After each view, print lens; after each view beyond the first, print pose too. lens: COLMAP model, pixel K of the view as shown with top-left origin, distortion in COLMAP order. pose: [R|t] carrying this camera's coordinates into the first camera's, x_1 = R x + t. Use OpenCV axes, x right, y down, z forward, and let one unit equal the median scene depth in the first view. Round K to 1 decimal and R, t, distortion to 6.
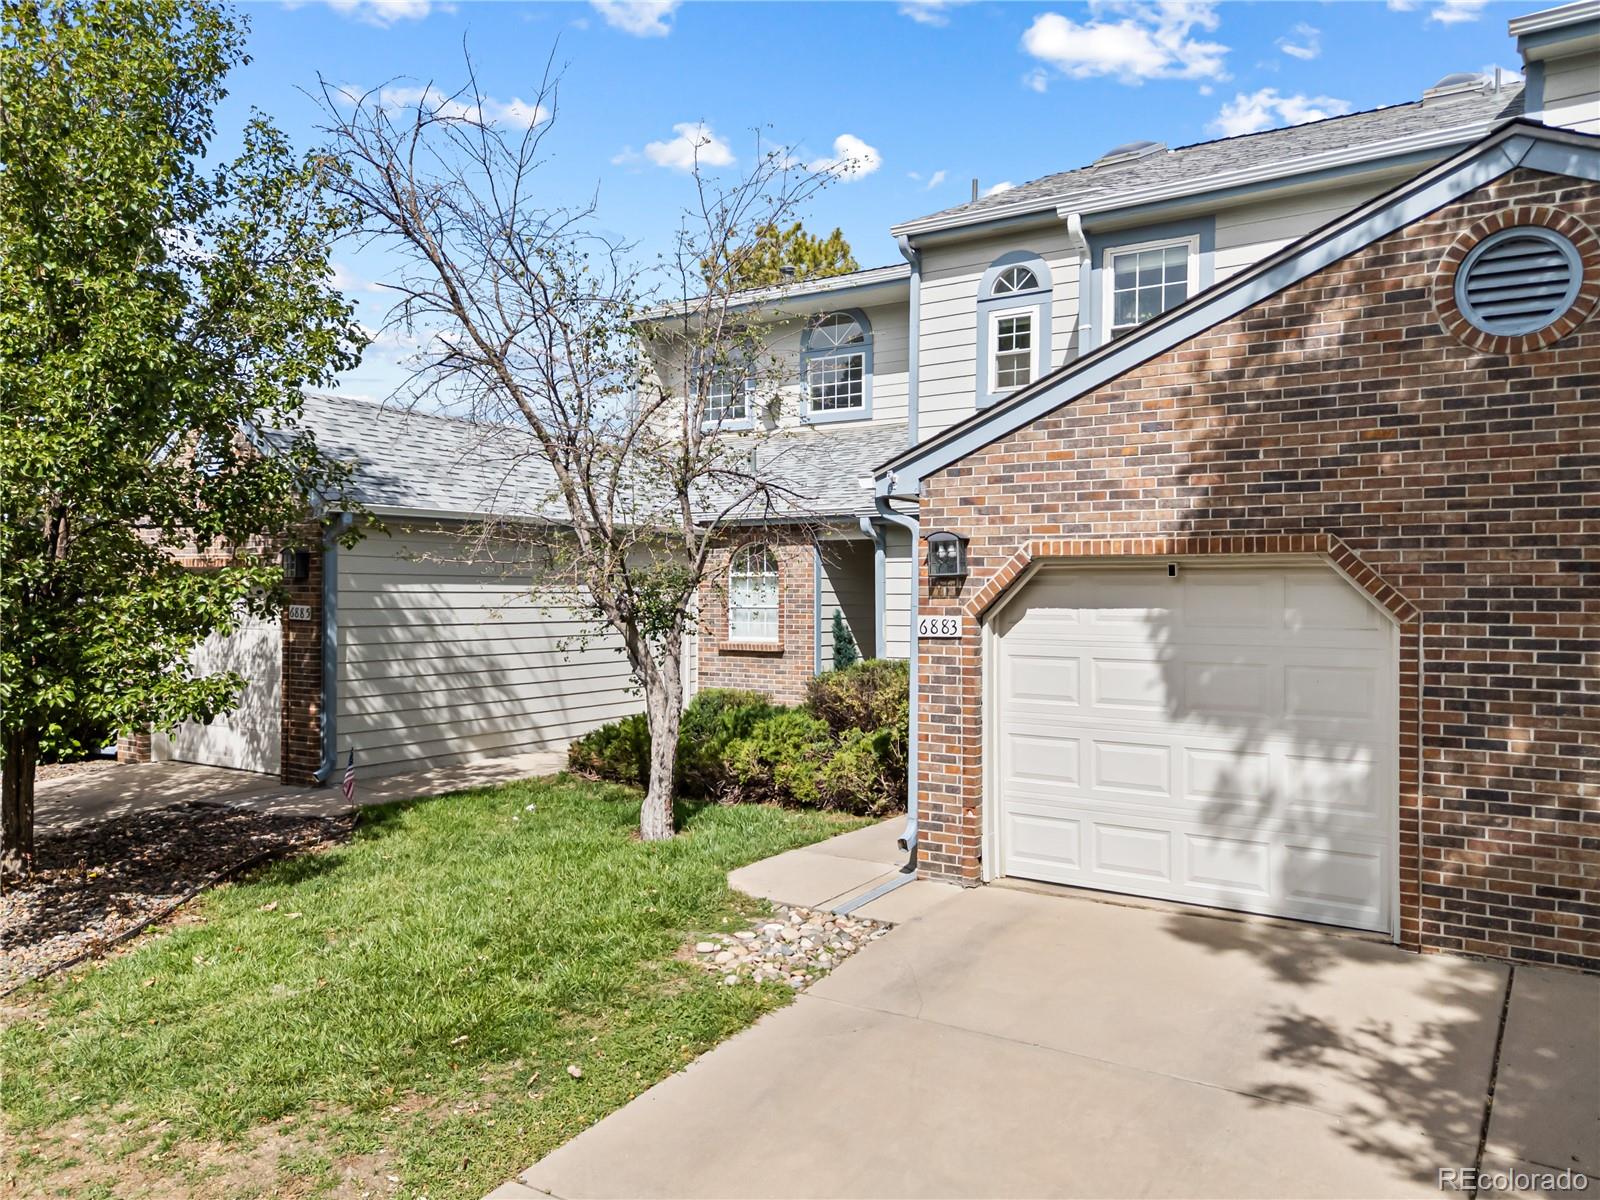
lens RADIAL K [[1187.6, 0, 795.5], [0, 1187.6, 608.3], [0, 0, 1]] dist [0.028996, -0.013664]
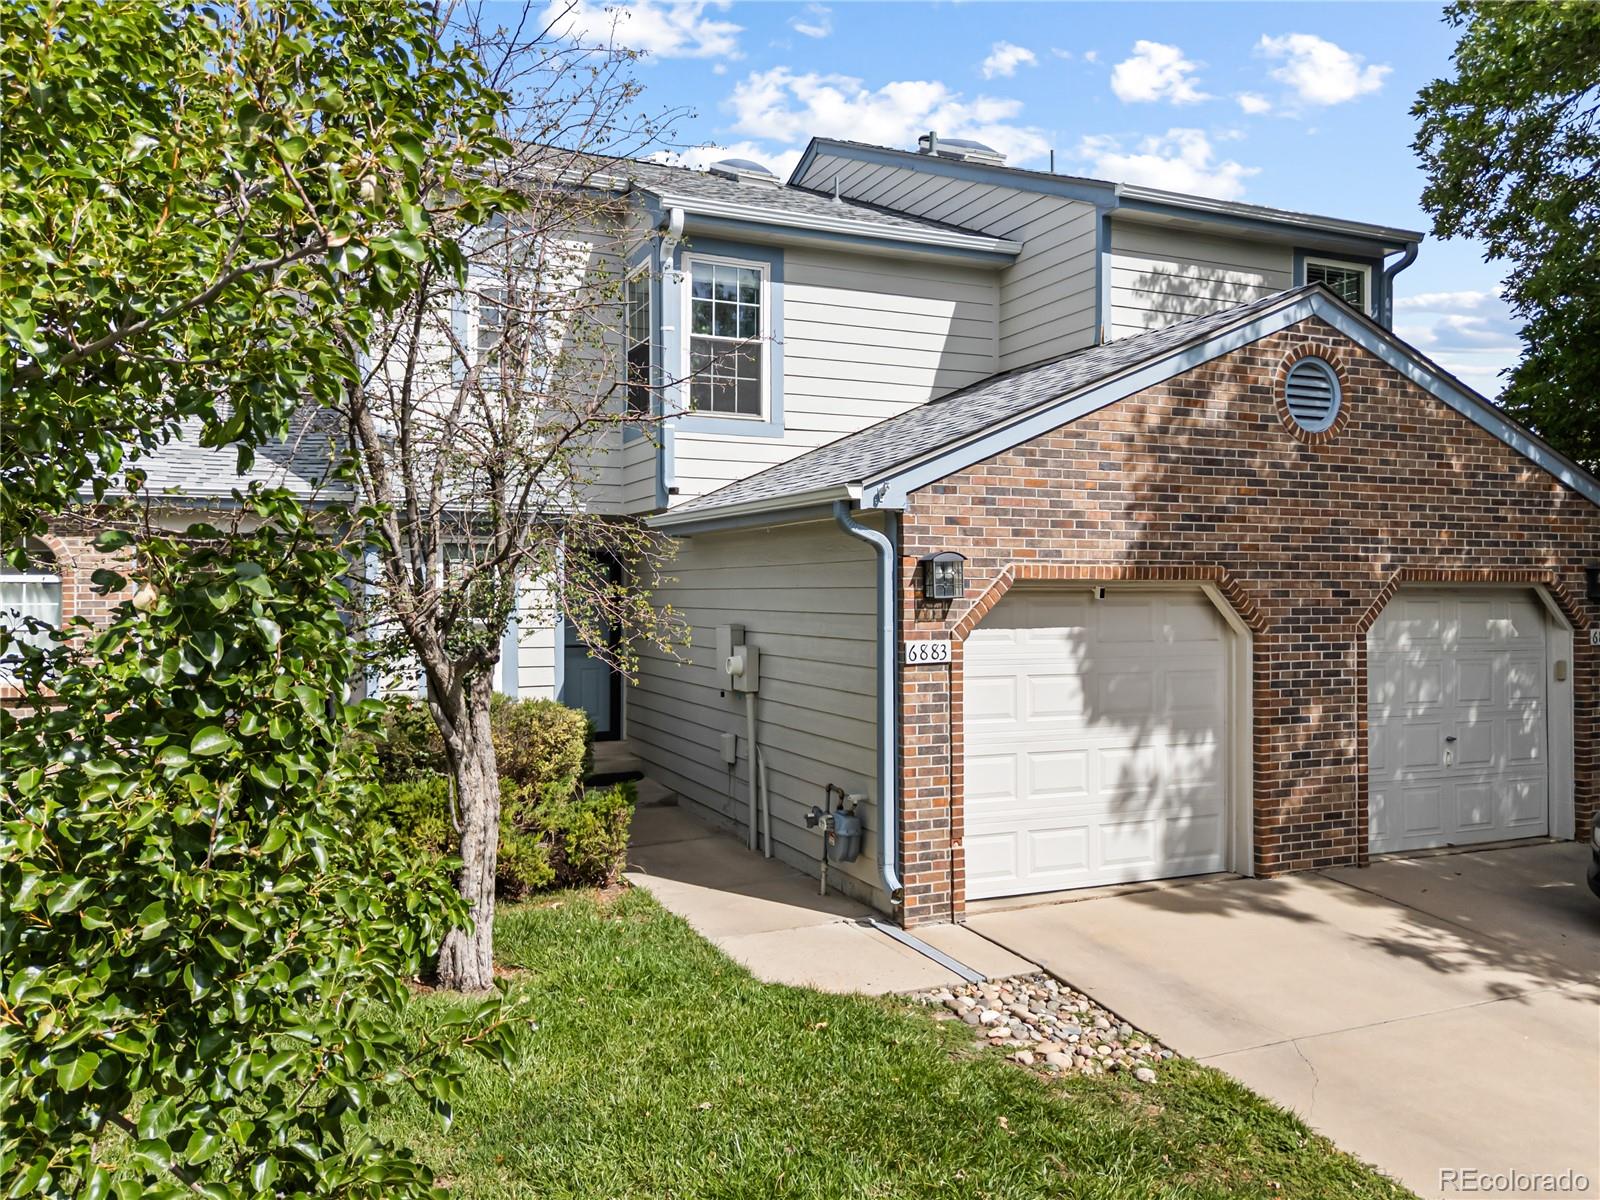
lens RADIAL K [[1187.6, 0, 796.9], [0, 1187.6, 586.2], [0, 0, 1]] dist [0.028996, -0.013664]
pose [[0.545763, -0.001488, 0.837939, -0.819680], [0.011657, 0.999915, -0.005817, -0.036746], [-0.837859, 0.012942, 0.545734, 0.650901]]
